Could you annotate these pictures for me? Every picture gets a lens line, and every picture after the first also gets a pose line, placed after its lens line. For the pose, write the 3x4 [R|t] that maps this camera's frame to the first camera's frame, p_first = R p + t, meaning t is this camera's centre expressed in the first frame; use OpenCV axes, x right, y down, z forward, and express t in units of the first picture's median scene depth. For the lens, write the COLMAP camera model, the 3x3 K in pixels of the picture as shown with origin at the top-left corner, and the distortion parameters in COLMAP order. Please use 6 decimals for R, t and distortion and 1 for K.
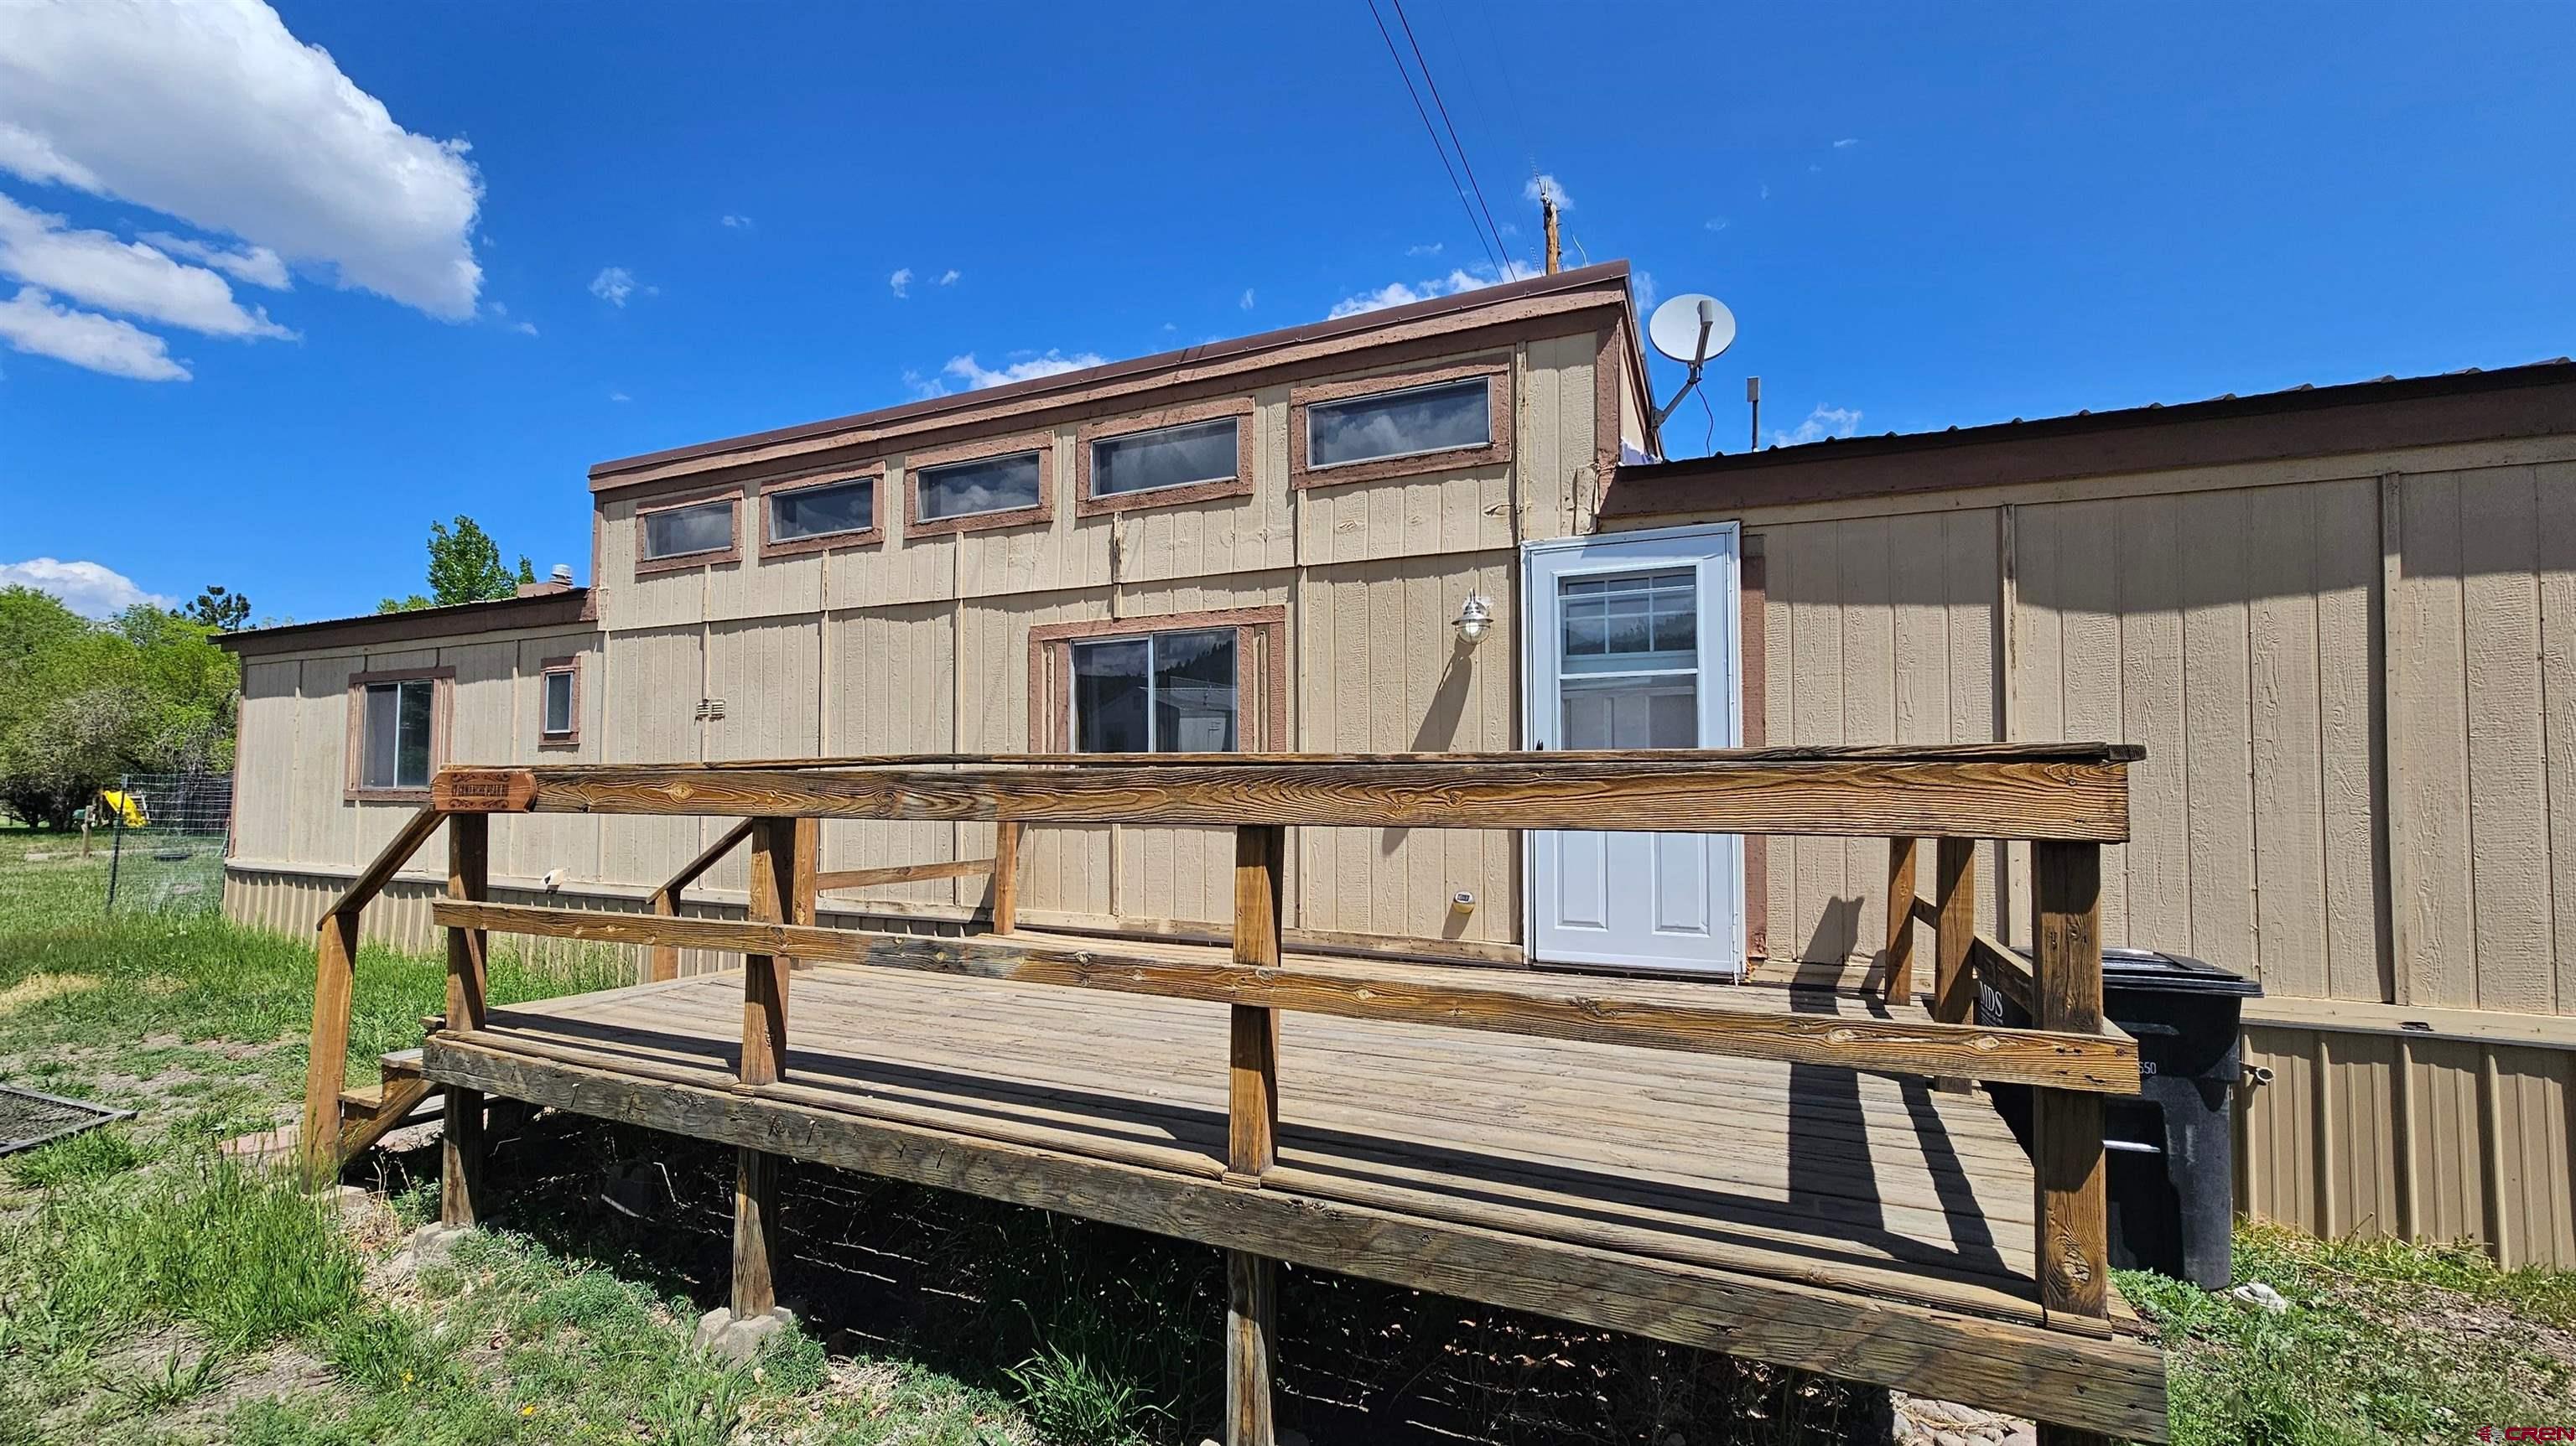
lens RADIAL K [[1065.8, 0, 1290.9], [0, 1065.8, 748.2], [0, 0, 1]] dist [0.000335, -0.004856]
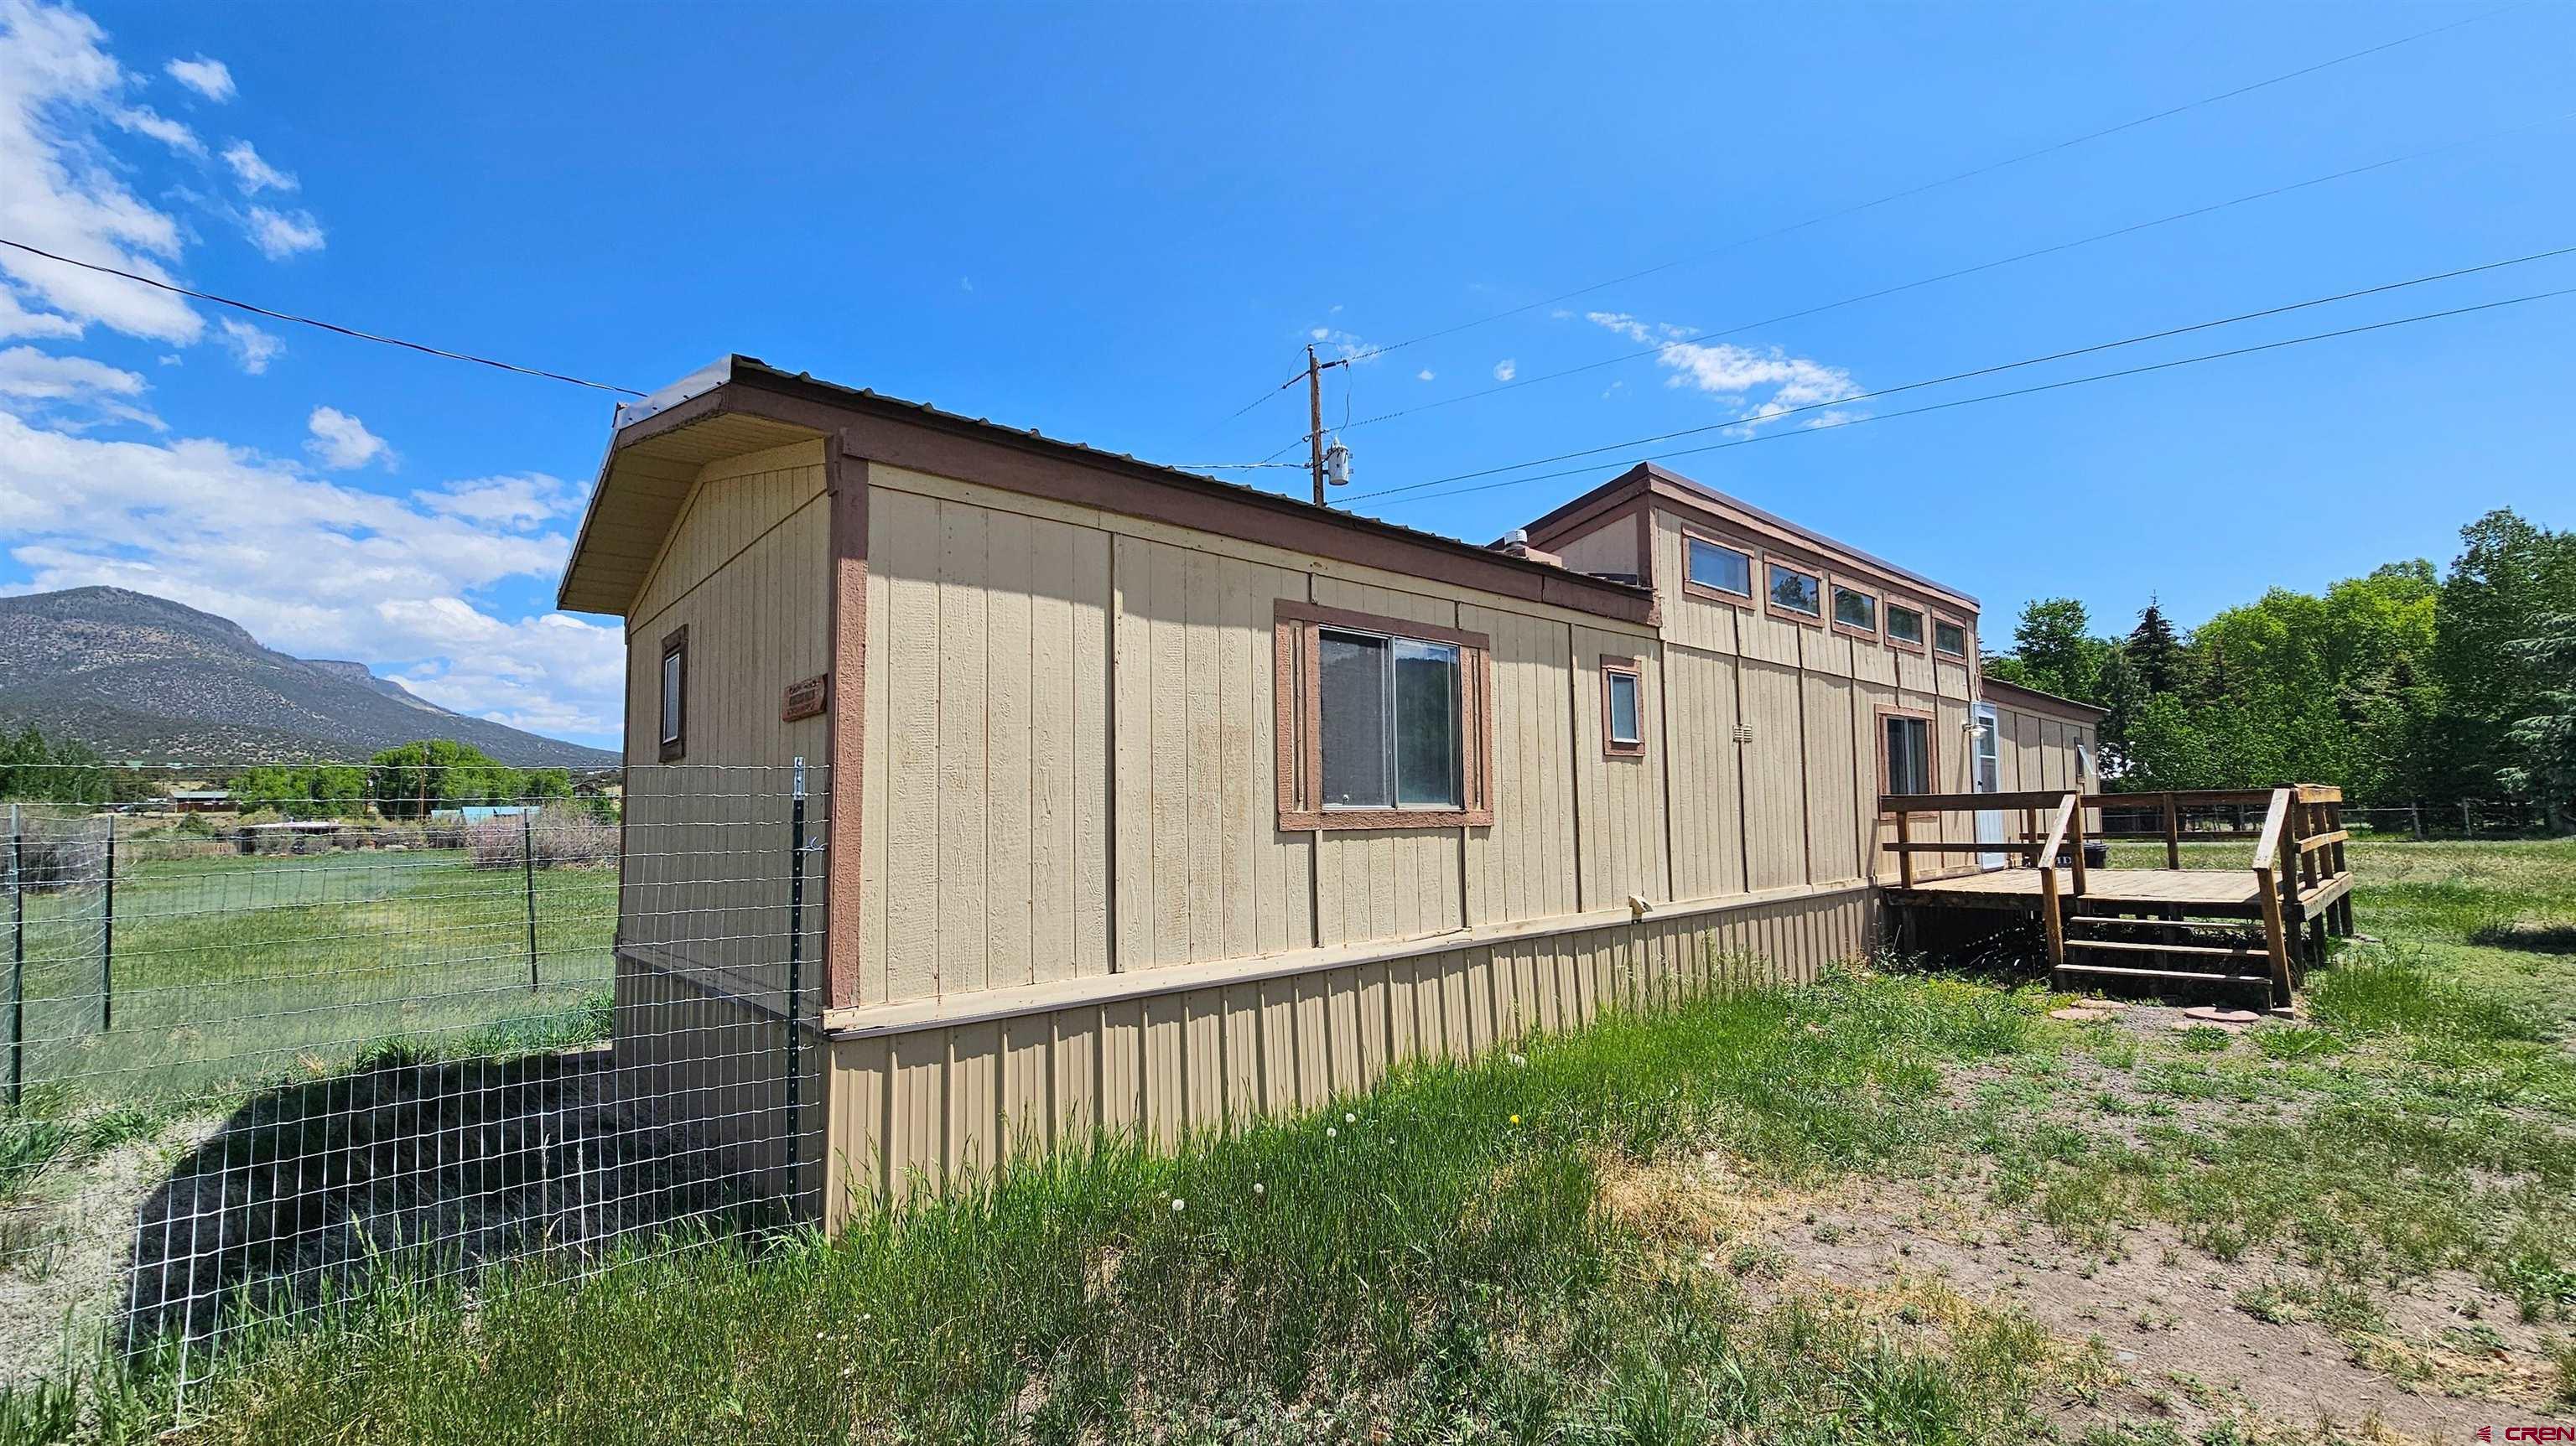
lens RADIAL K [[1065.8, 0, 1290.9], [0, 1065.8, 748.2], [0, 0, 1]] dist [0.000335, -0.004856]
pose [[0.385768, 0.049883, 0.921246, -2.338218], [-0.018959, 0.998755, -0.046141, 0.053648], [-0.922401, 0.000334, 0.386234, 1.325738]]
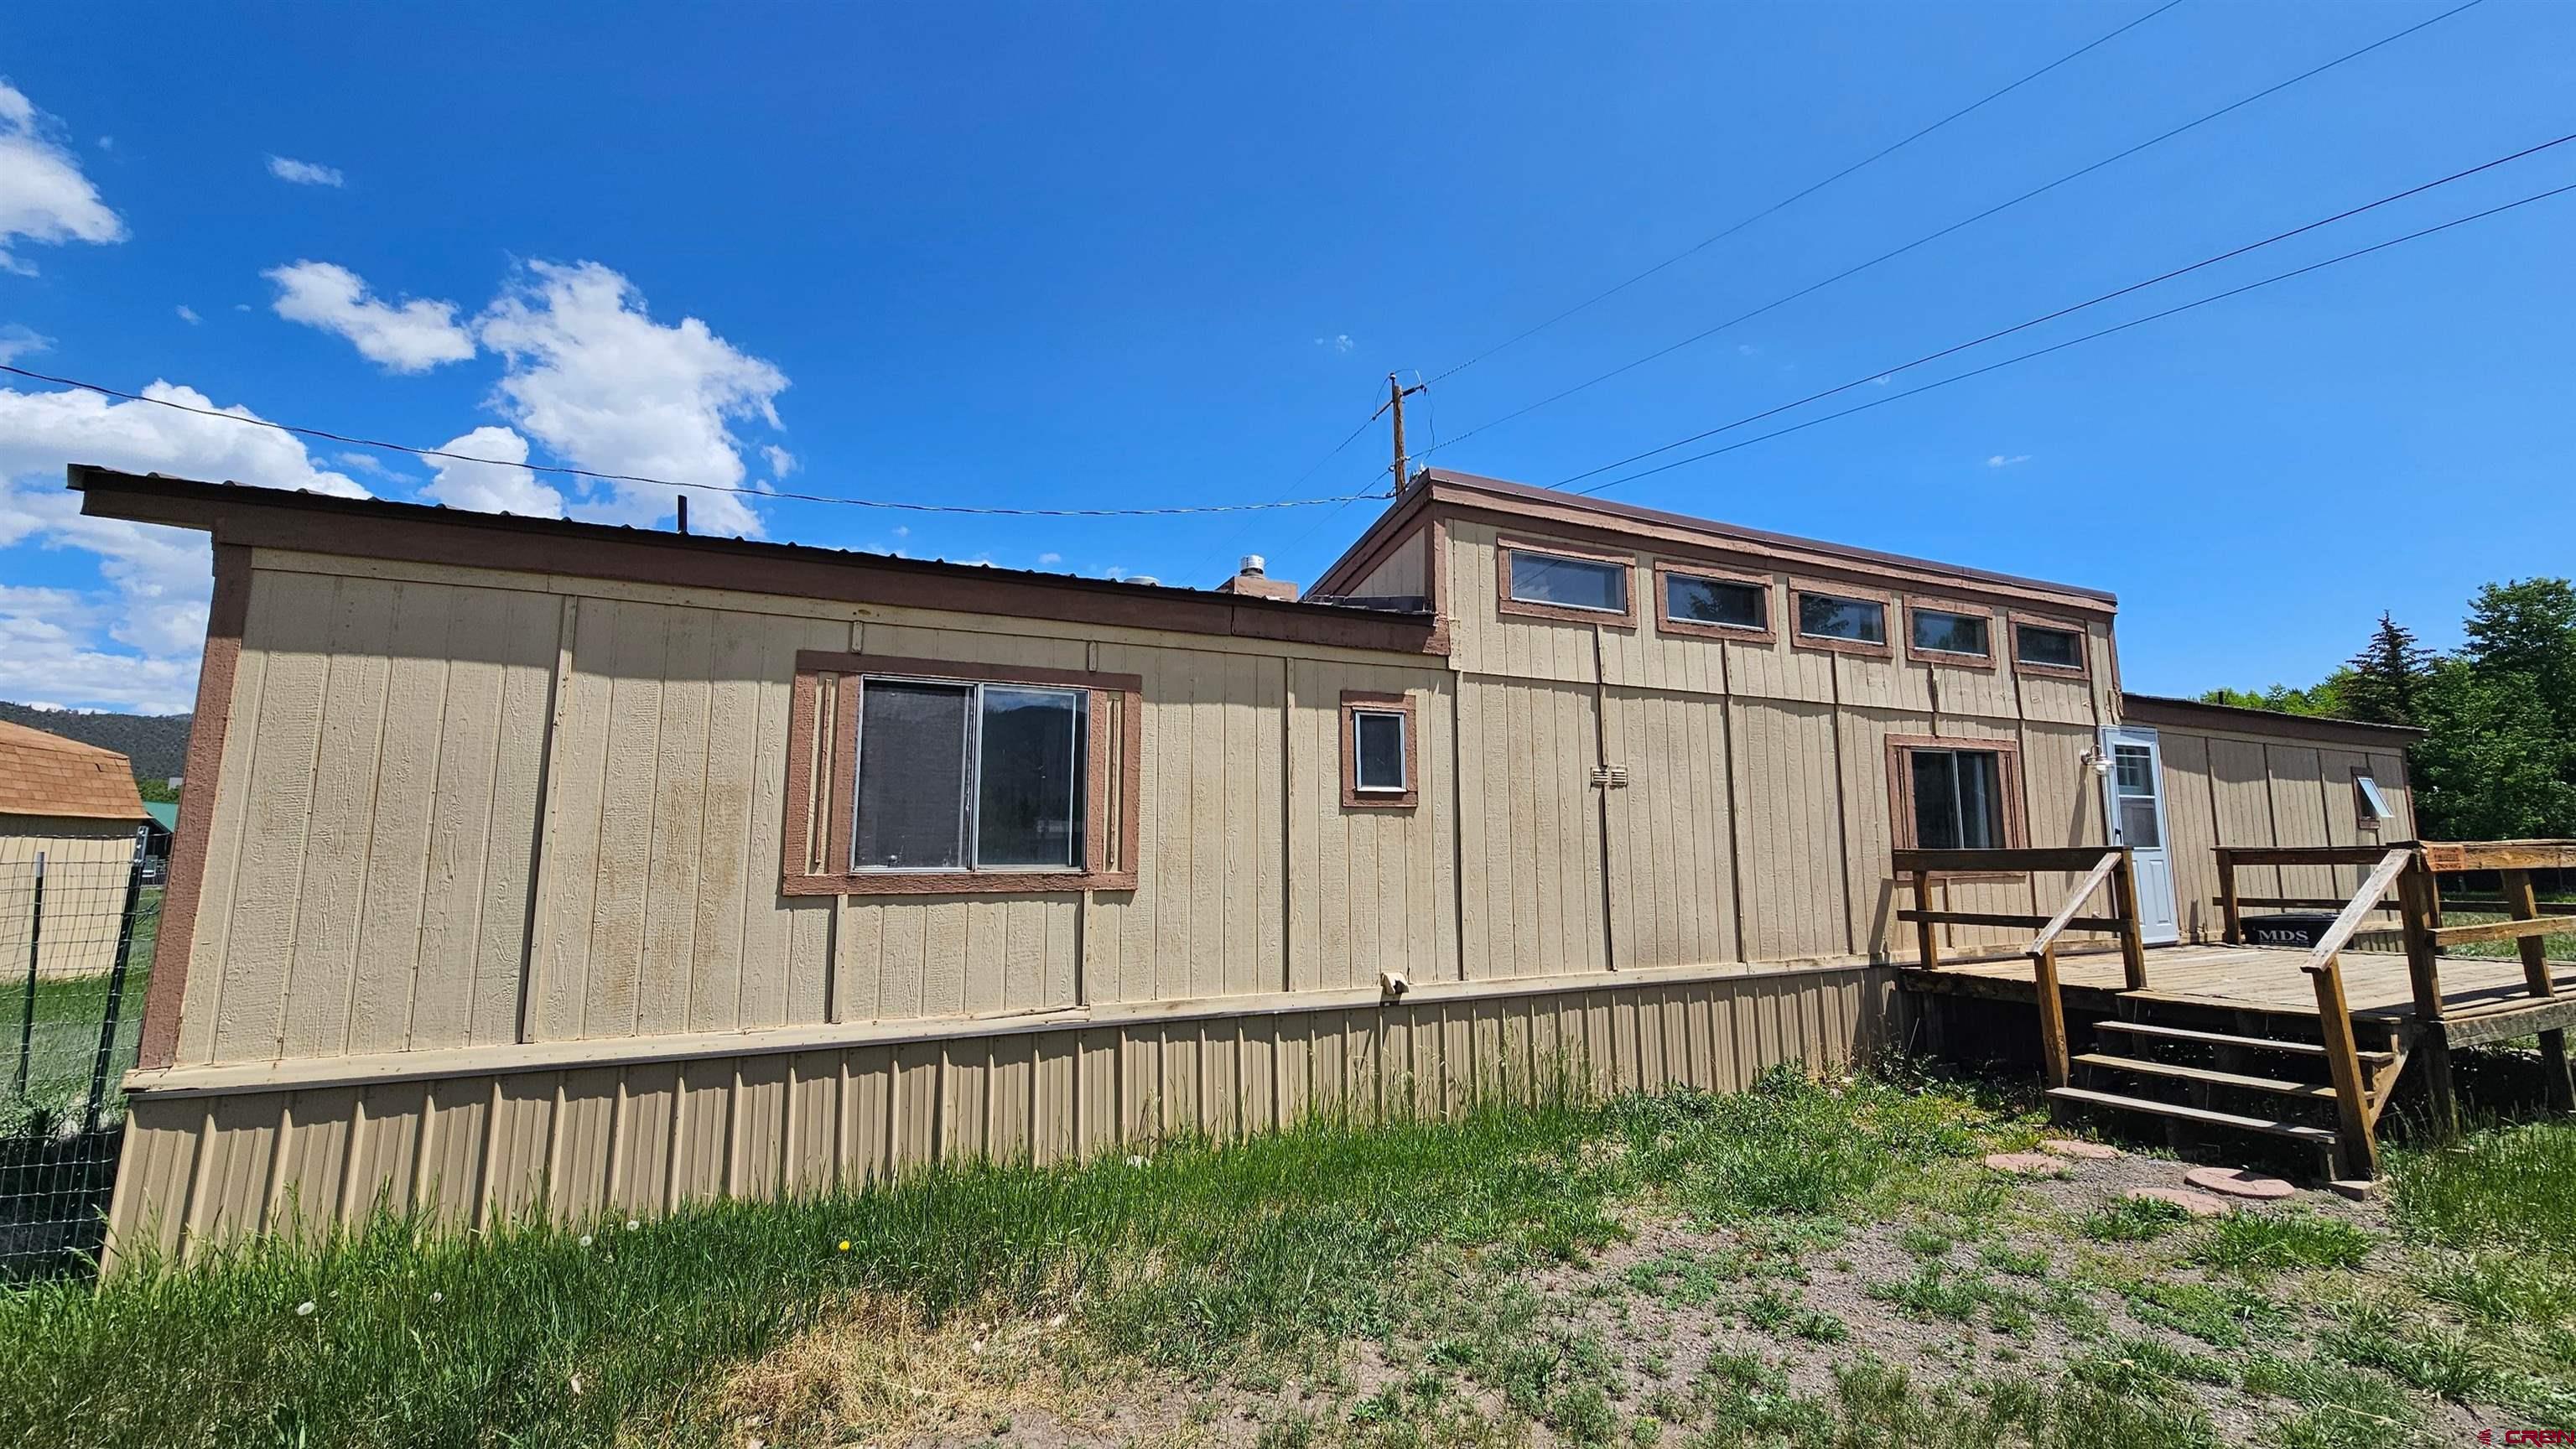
lens RADIAL K [[1061.5, 0, 1280.9], [0, 1061.5, 710.3], [0, 0, 1]] dist [0.000958, -0.005636]
pose [[0.630576, 0.097524, 0.769976, -1.921890], [-0.022627, 0.993962, -0.107363, 0.017039], [-0.775798, 0.050278, 0.628975, 0.833185]]
